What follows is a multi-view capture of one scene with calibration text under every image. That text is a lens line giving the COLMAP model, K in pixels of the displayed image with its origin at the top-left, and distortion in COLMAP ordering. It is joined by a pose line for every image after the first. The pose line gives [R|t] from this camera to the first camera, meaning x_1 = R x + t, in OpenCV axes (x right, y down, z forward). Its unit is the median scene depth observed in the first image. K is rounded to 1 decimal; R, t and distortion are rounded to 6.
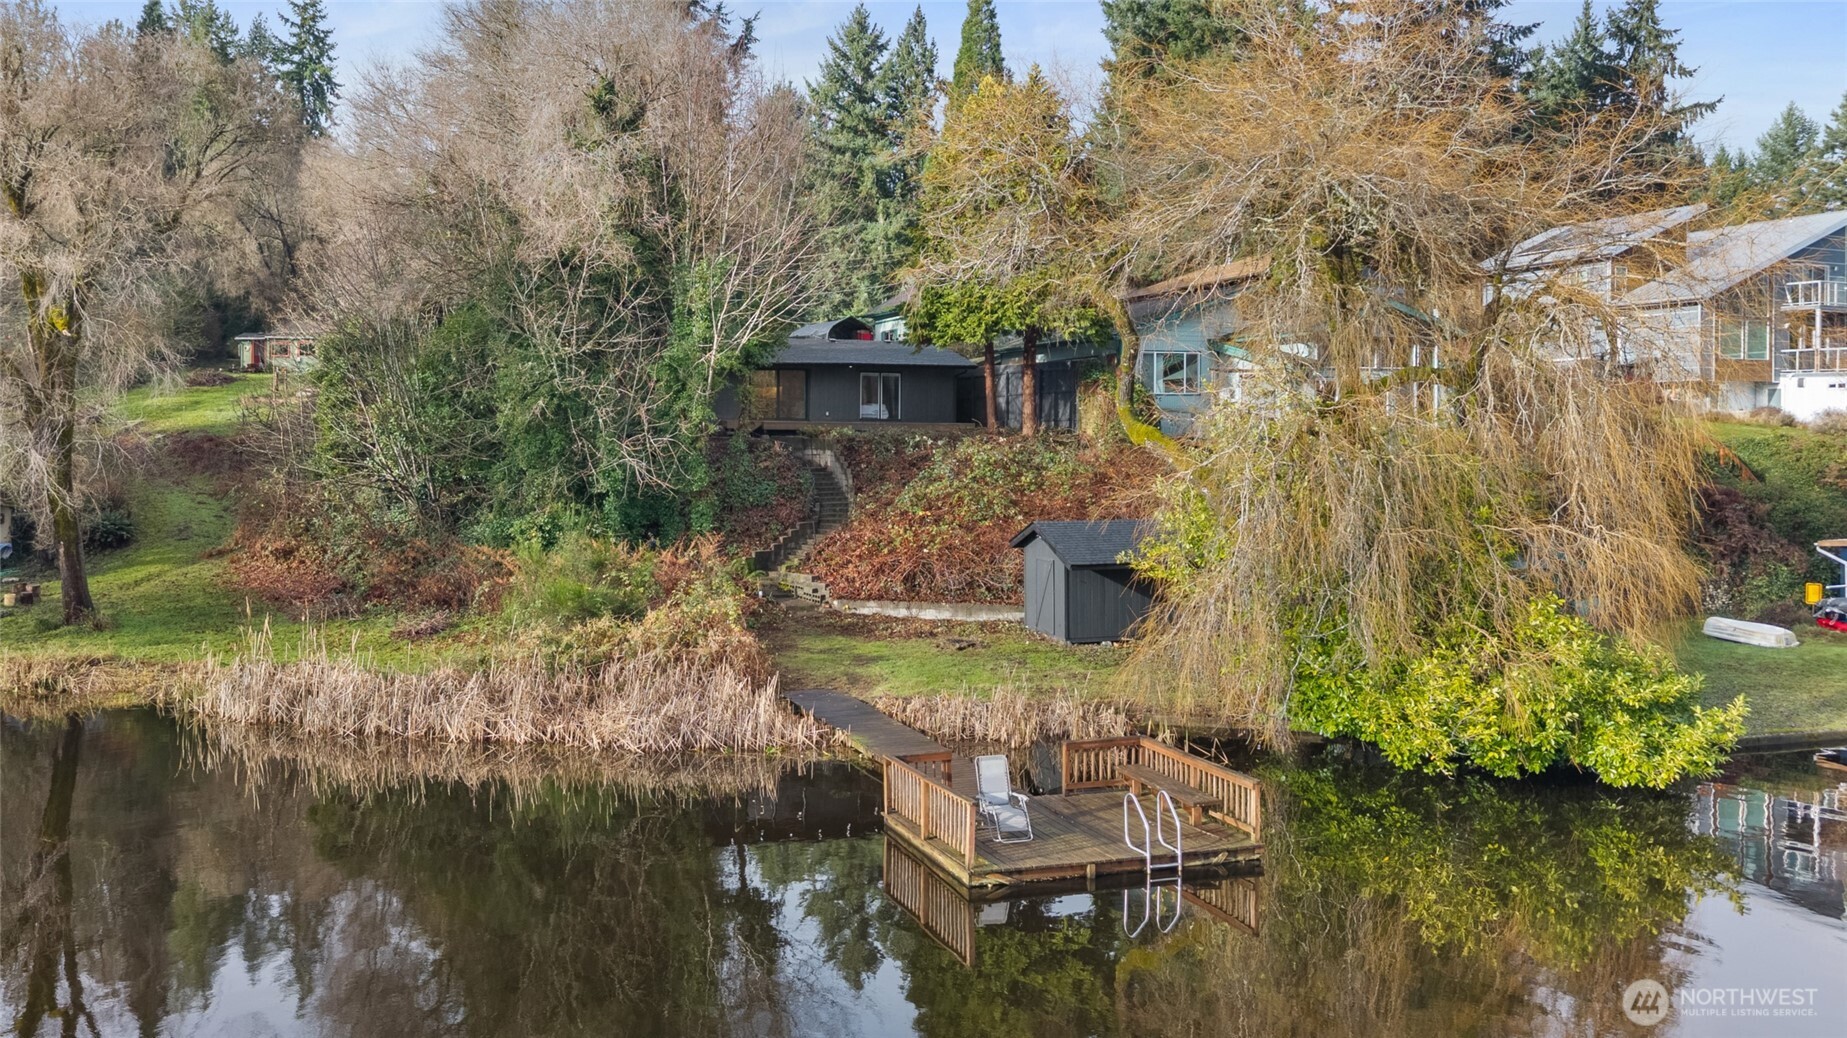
lens RADIAL K [[1413.9, 0, 913.1], [0, 1413.9, 518.1], [0, 0, 1]] dist [0.037125, 0.002101]
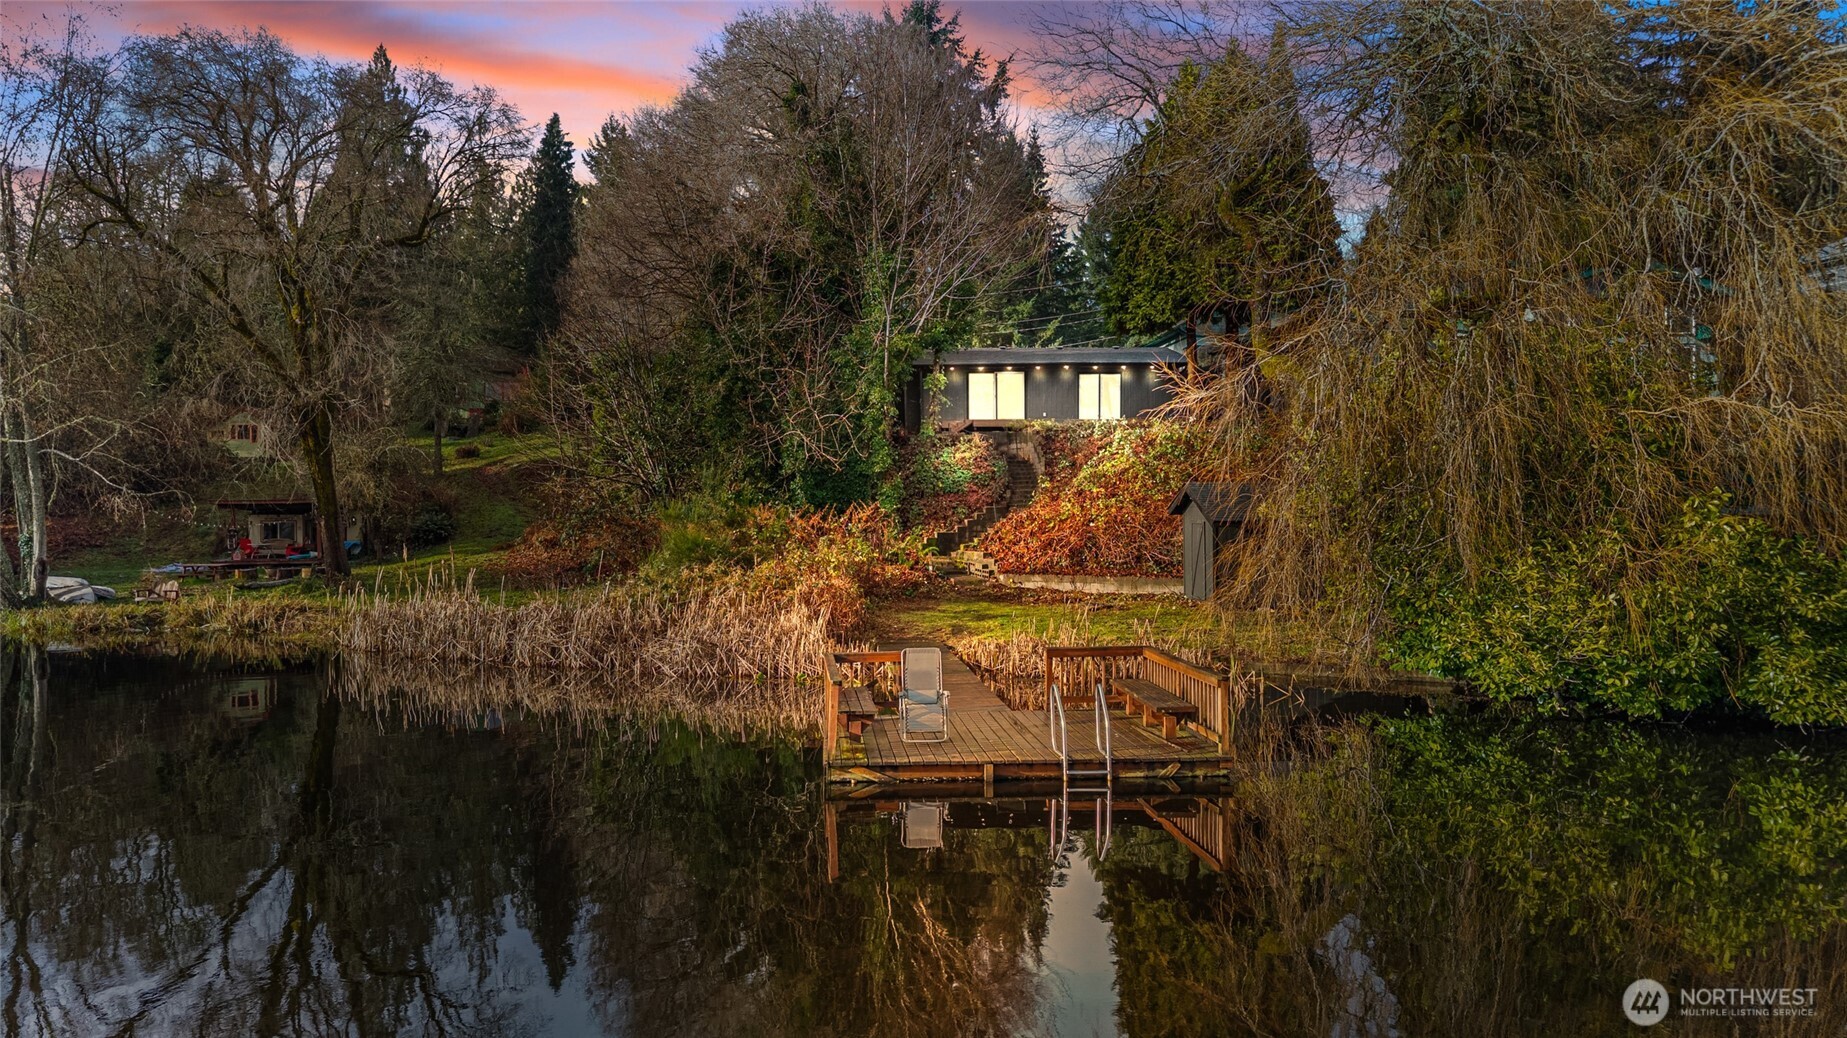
lens RADIAL K [[1281.3, 0, 892.7], [0, 1281.3, 569.6], [0, 0, 1]] dist [0.007440, -0.004116]
pose [[0.967586, 0.001385, -0.252539, 0.179999], [0.000094, 0.999983, 0.005845, 0.089445], [0.252543, -0.005679, 0.967569, 0.192871]]
